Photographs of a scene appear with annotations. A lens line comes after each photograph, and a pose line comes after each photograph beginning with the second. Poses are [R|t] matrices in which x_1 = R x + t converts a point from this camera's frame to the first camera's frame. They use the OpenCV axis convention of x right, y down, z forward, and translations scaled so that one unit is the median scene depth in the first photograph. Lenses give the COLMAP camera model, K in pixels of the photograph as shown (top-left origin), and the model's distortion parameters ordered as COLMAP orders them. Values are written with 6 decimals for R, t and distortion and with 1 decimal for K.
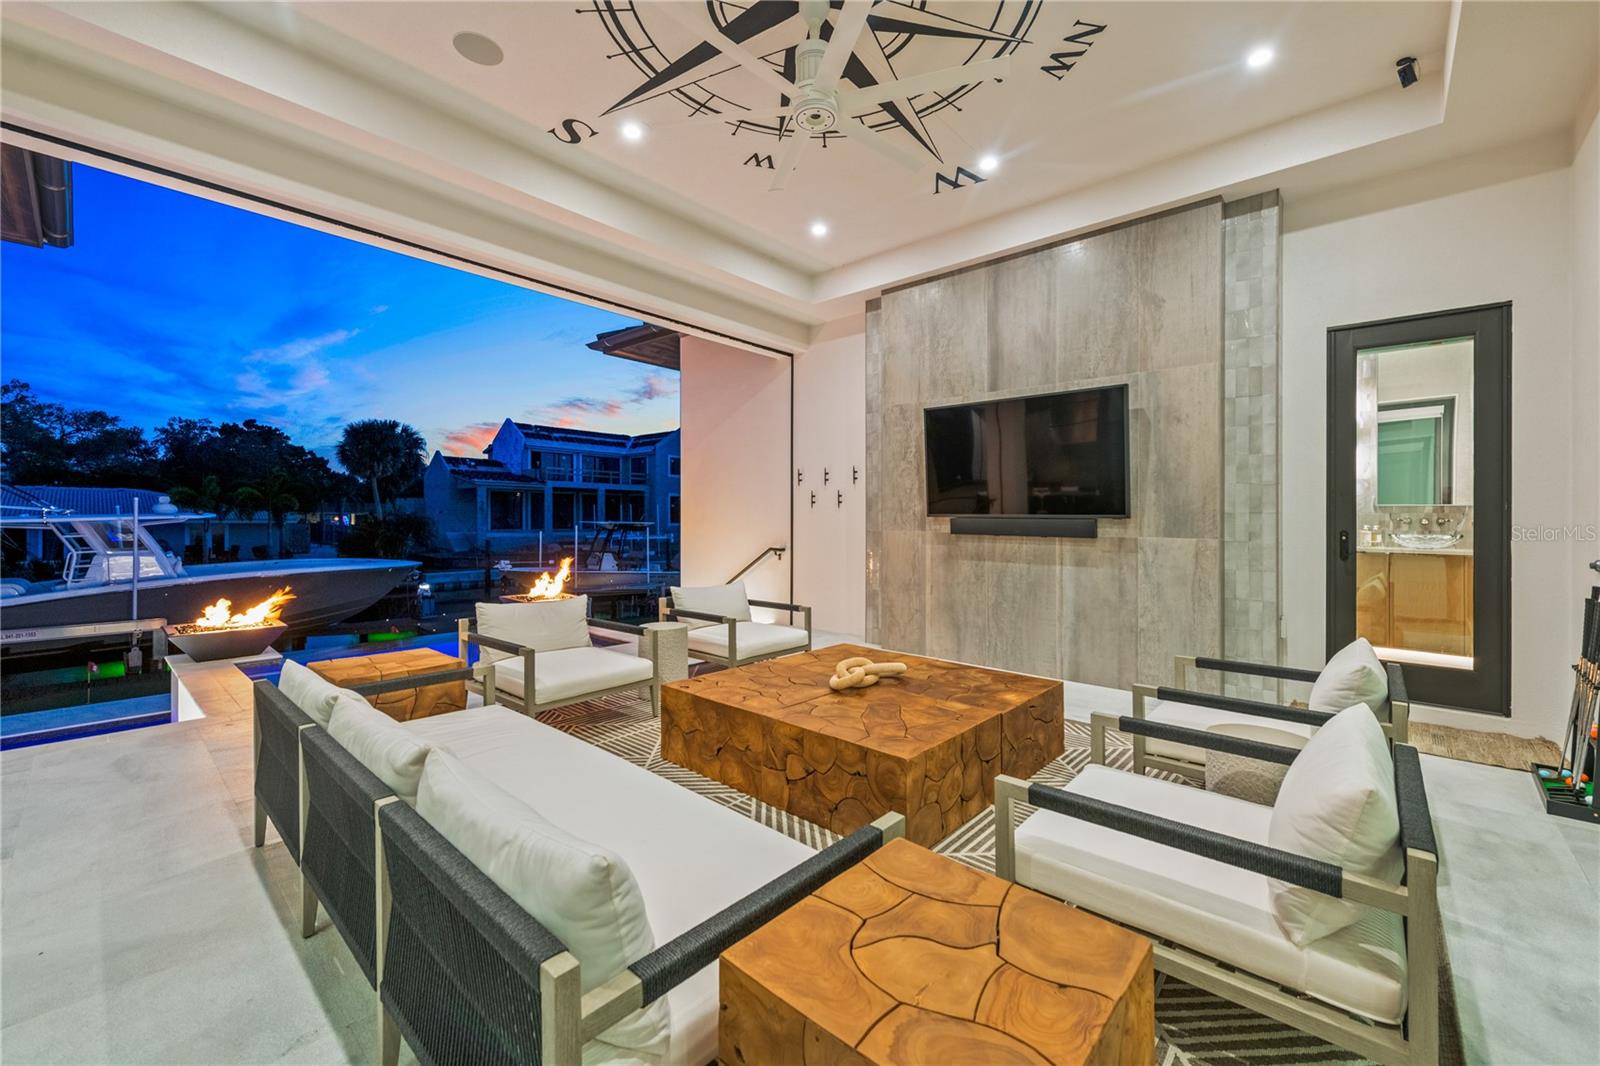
lens RADIAL K [[635.9, 0, 809.0], [0, 635.9, 530.4], [0, 0, 1]] dist [0.012097, -0.003993]
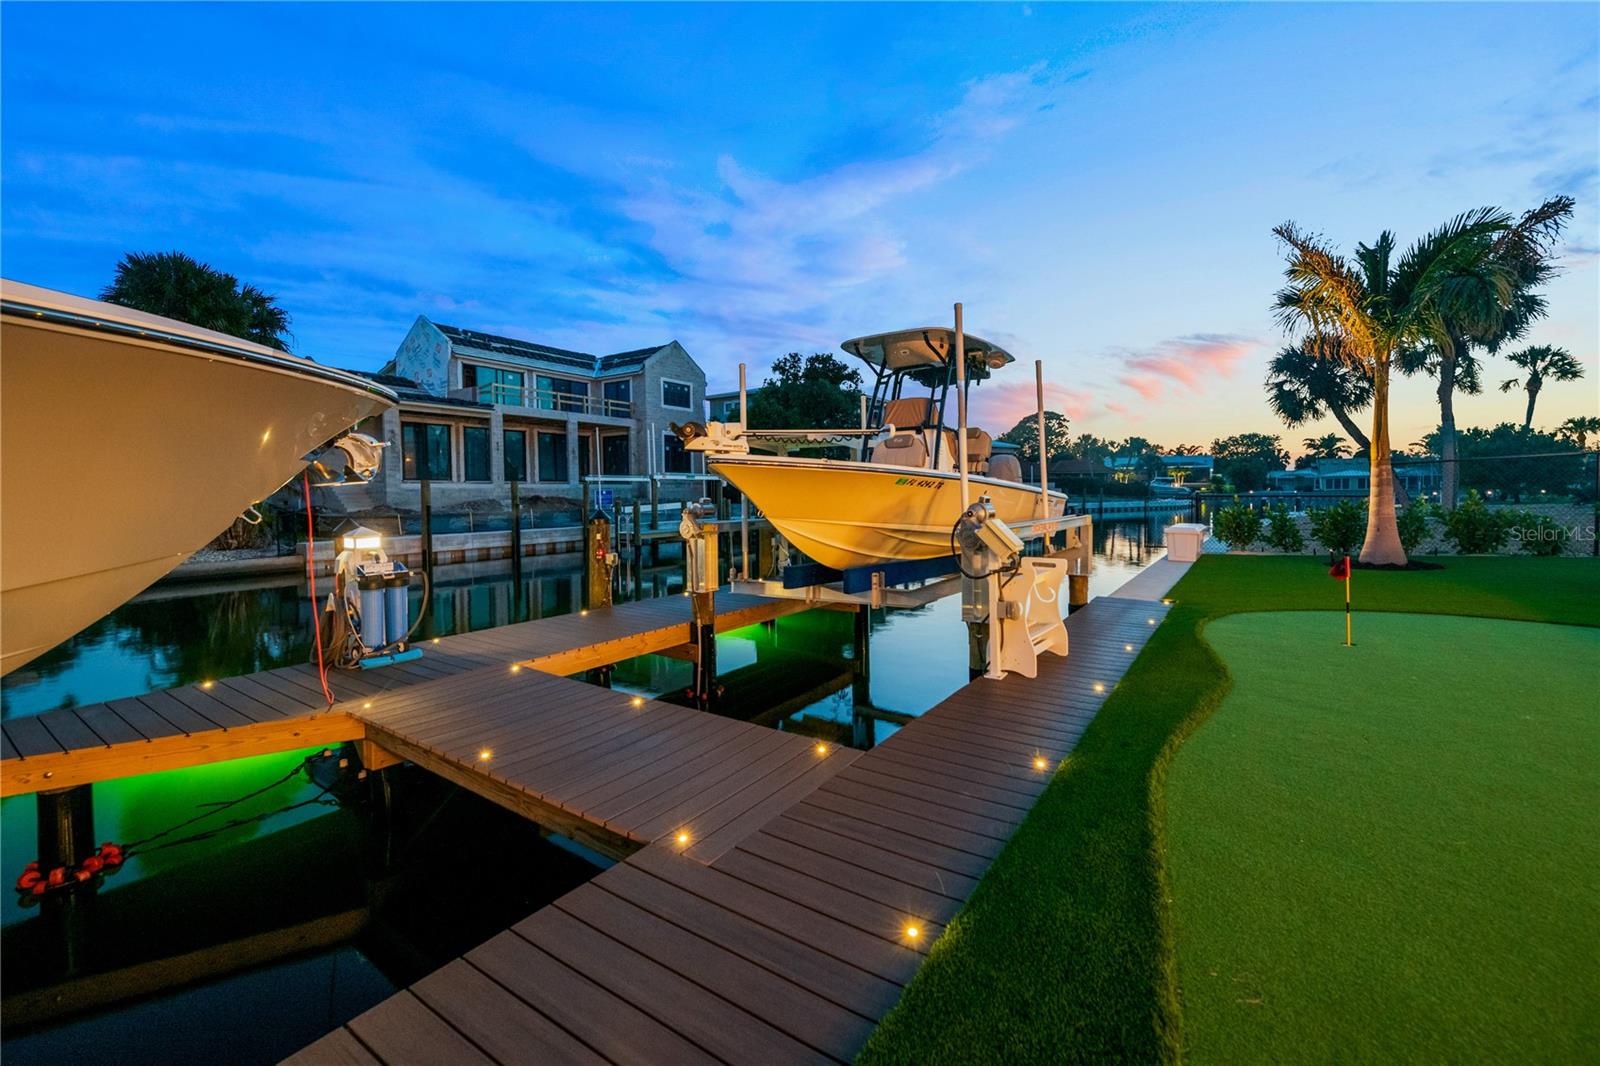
lens RADIAL K [[645.1, 0, 807.9], [0, 645.1, 508.8], [0, 0, 1]] dist [0.005232, -0.000112]
pose [[0.989058, -0.022814, 0.145755, -0.190955], [0.021989, 0.999732, 0.007272, 0.031573], [-0.145882, -0.003987, 0.989294, 0.295663]]
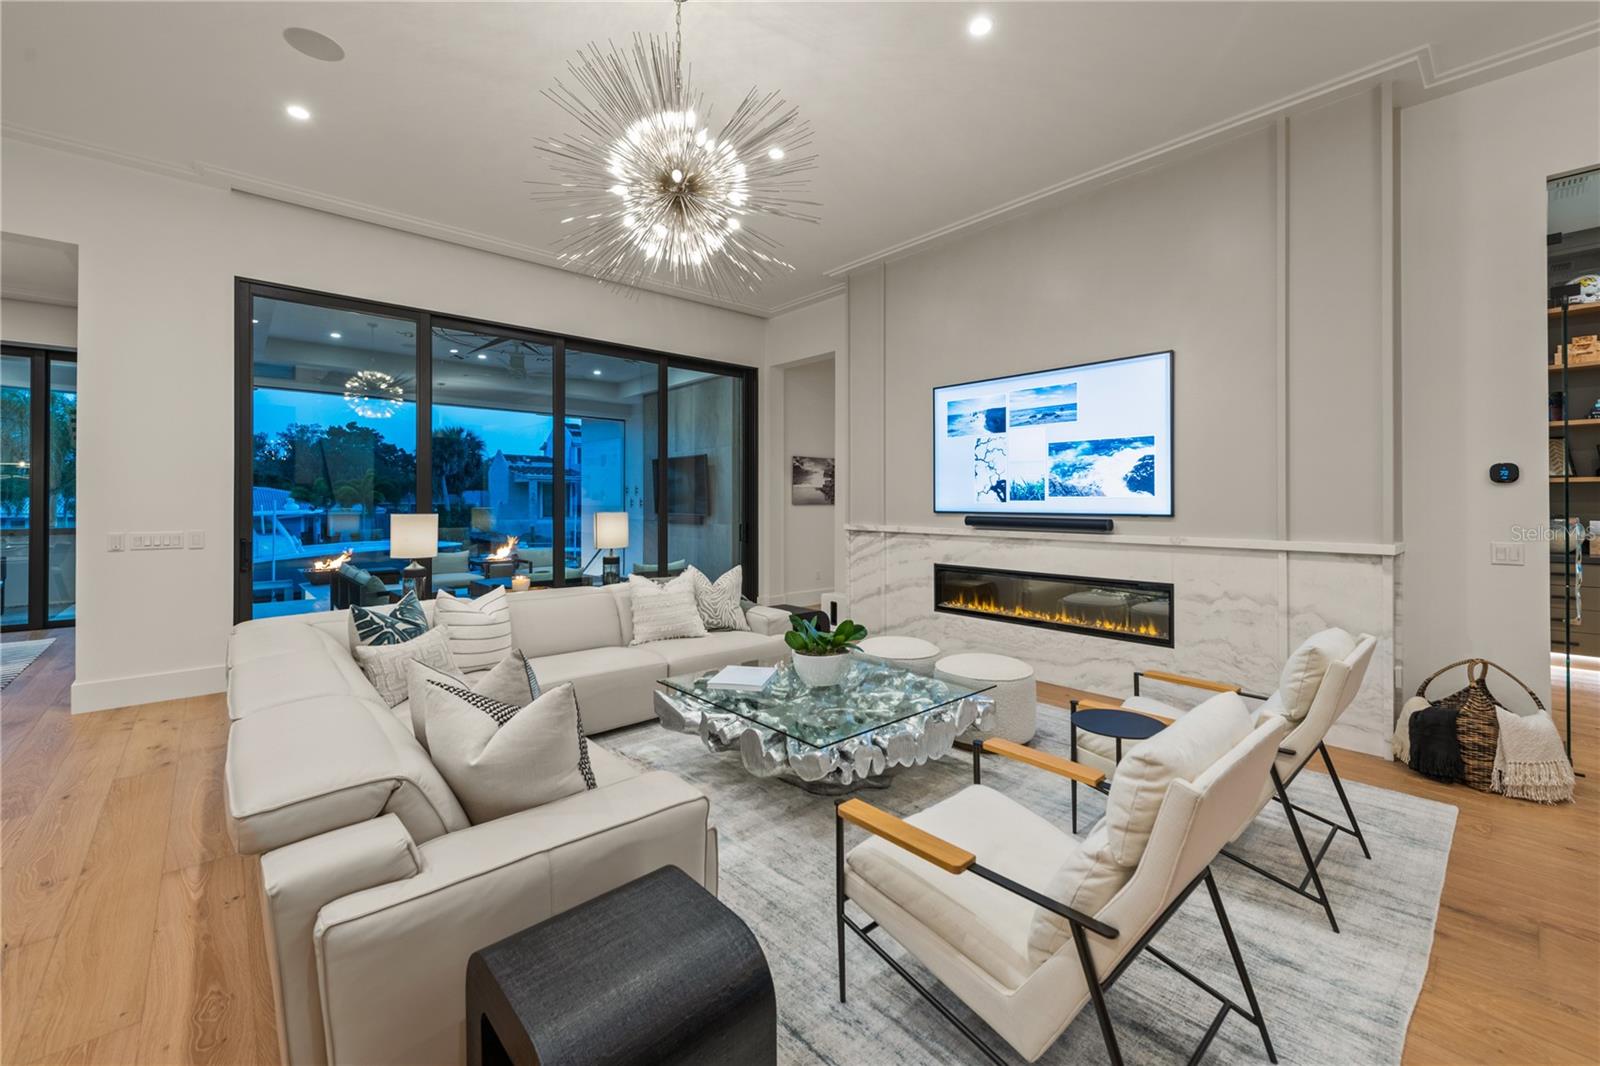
lens RADIAL K [[645.1, 0, 807.9], [0, 645.1, 508.8], [0, 0, 1]] dist [0.005232, -0.000112]
pose [[0.994397, -0.007732, -0.105431, 0.097282], [0.006690, 0.999925, -0.010233, -0.001823], [0.105503, 0.009471, 0.994374, -0.103367]]
